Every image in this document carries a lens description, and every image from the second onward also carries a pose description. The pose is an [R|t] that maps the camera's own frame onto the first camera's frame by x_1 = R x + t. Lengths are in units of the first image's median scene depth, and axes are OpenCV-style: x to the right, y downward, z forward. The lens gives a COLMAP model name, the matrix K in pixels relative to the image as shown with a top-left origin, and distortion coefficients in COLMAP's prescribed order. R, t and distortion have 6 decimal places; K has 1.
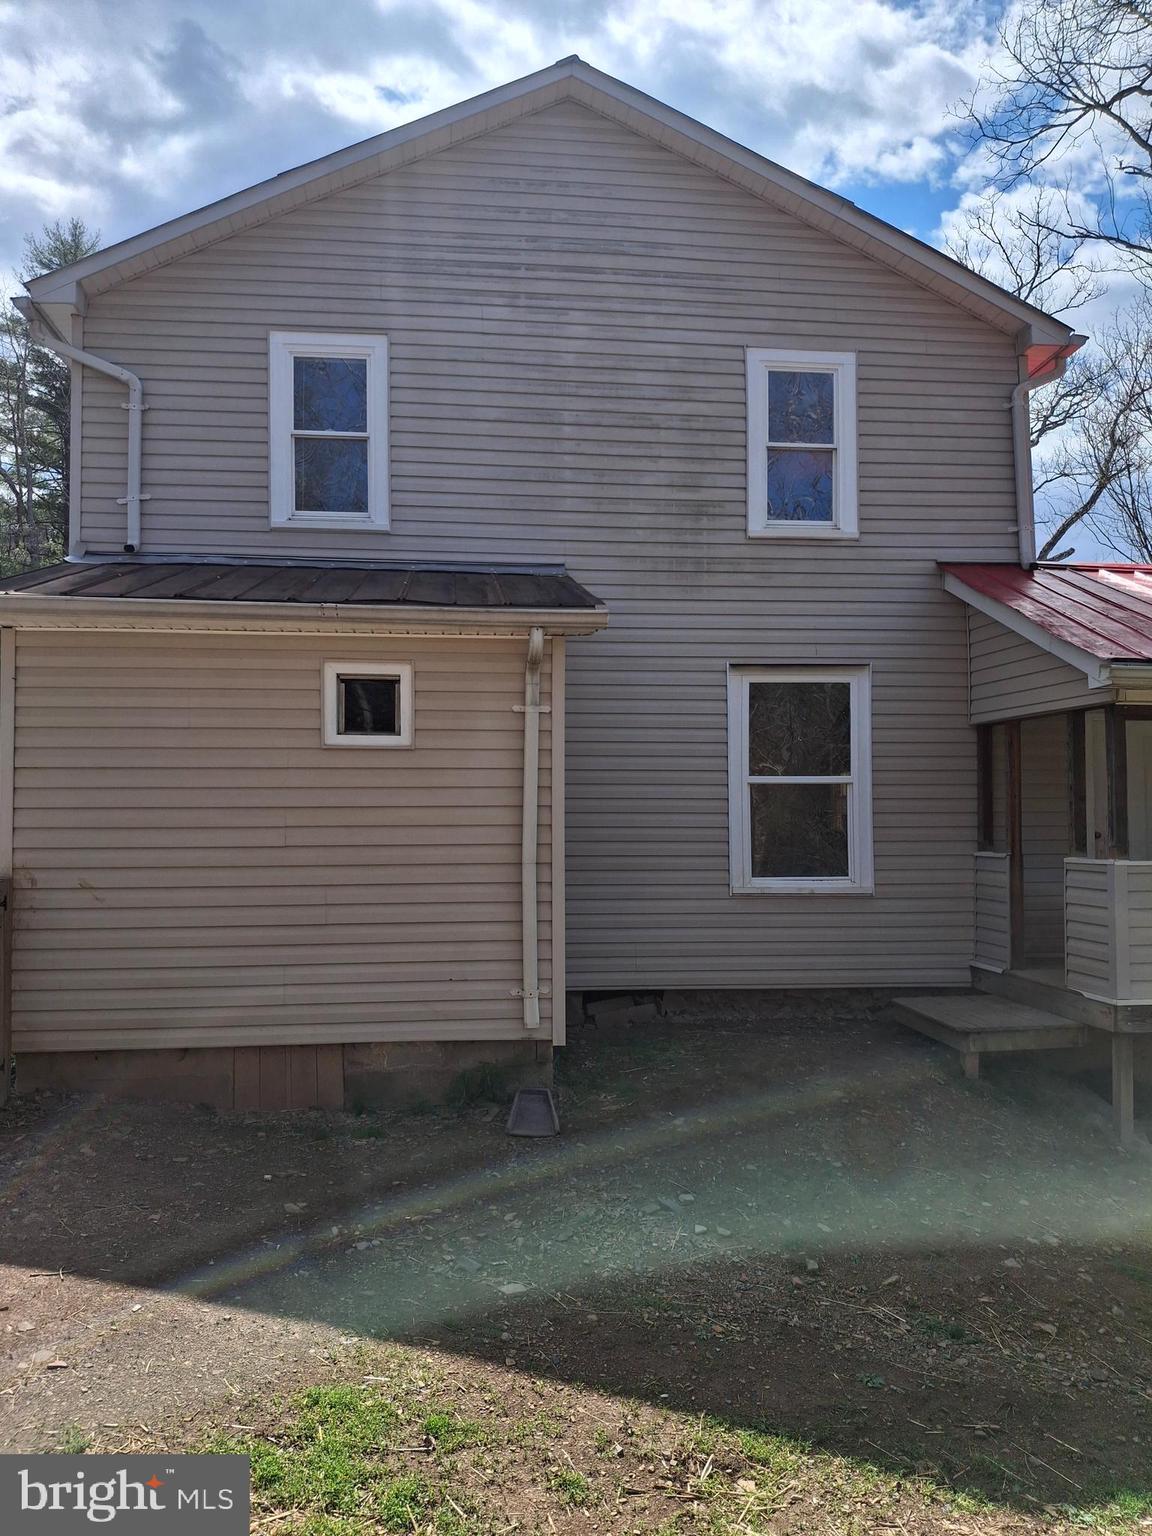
lens RADIAL K [[1136.6, 0, 576.0], [0, 1136.6, 768.0], [0, 0, 1]] dist [0.064813, -0.135190]
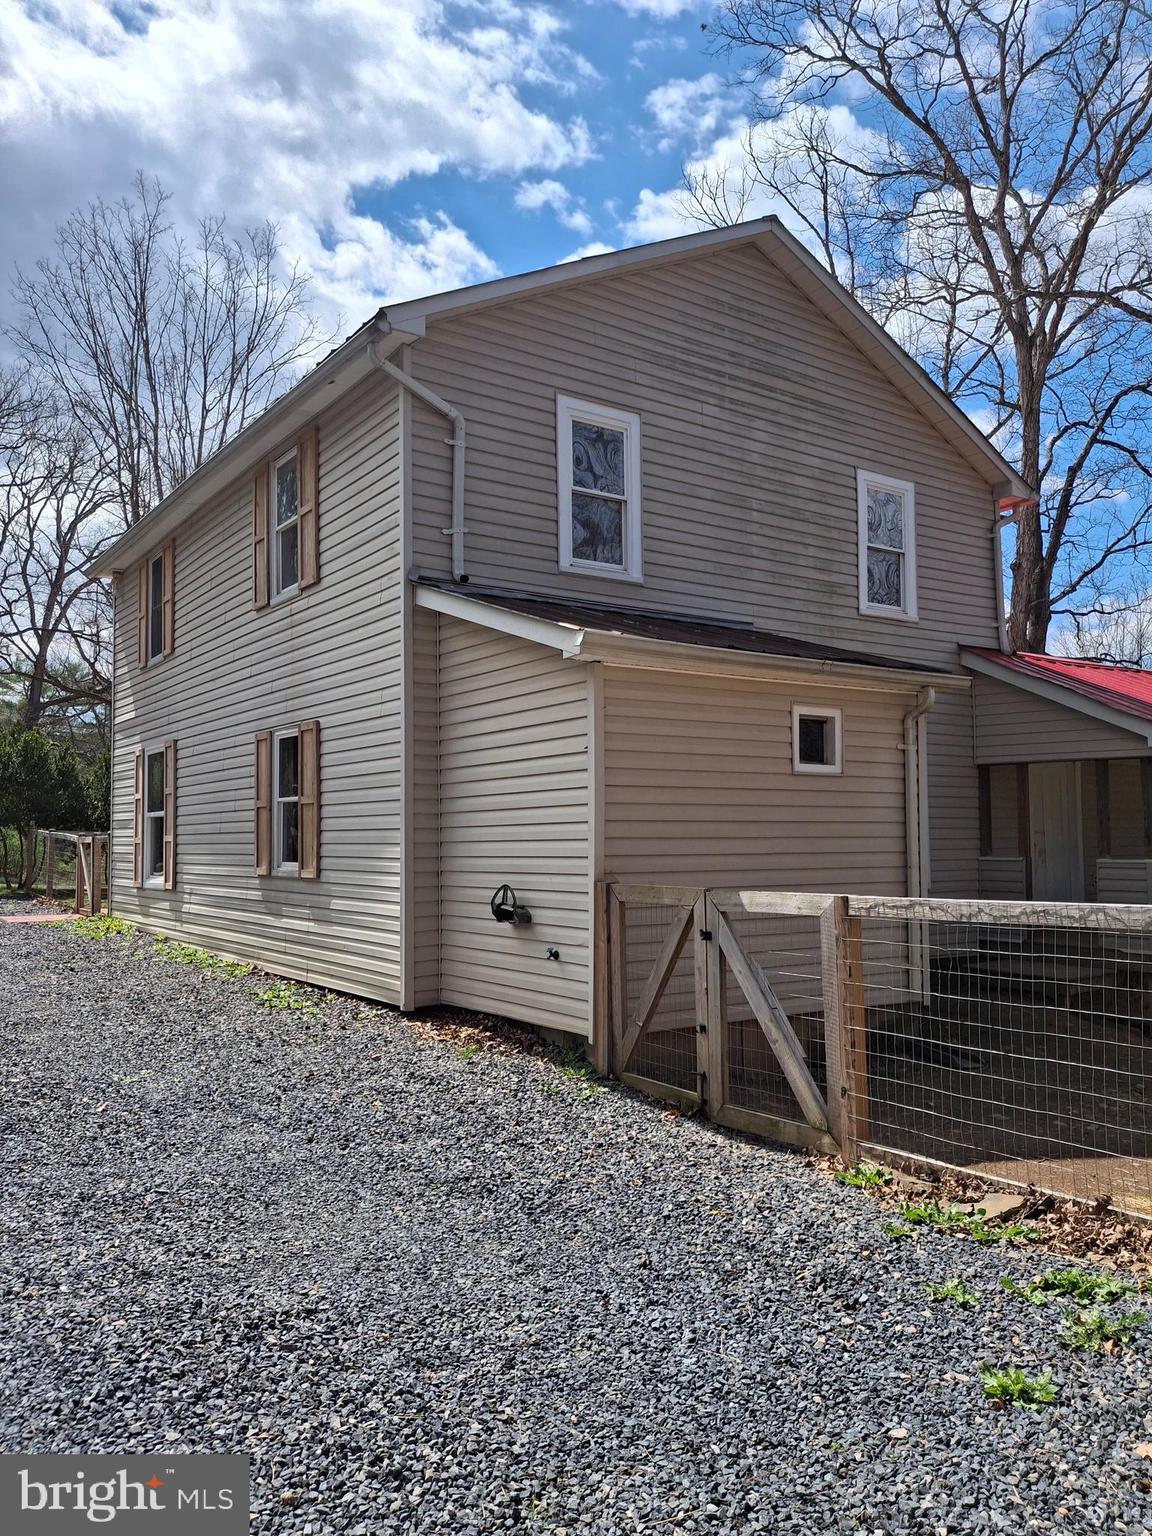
lens RADIAL K [[1136.6, 0, 576.0], [0, 1136.6, 768.0], [0, 0, 1]] dist [0.064813, -0.135190]
pose [[0.882378, 0.027299, 0.469749, -0.754631], [-0.019682, 0.999583, -0.021119, 0.005143], [-0.470129, 0.009389, 0.882548, 0.012564]]
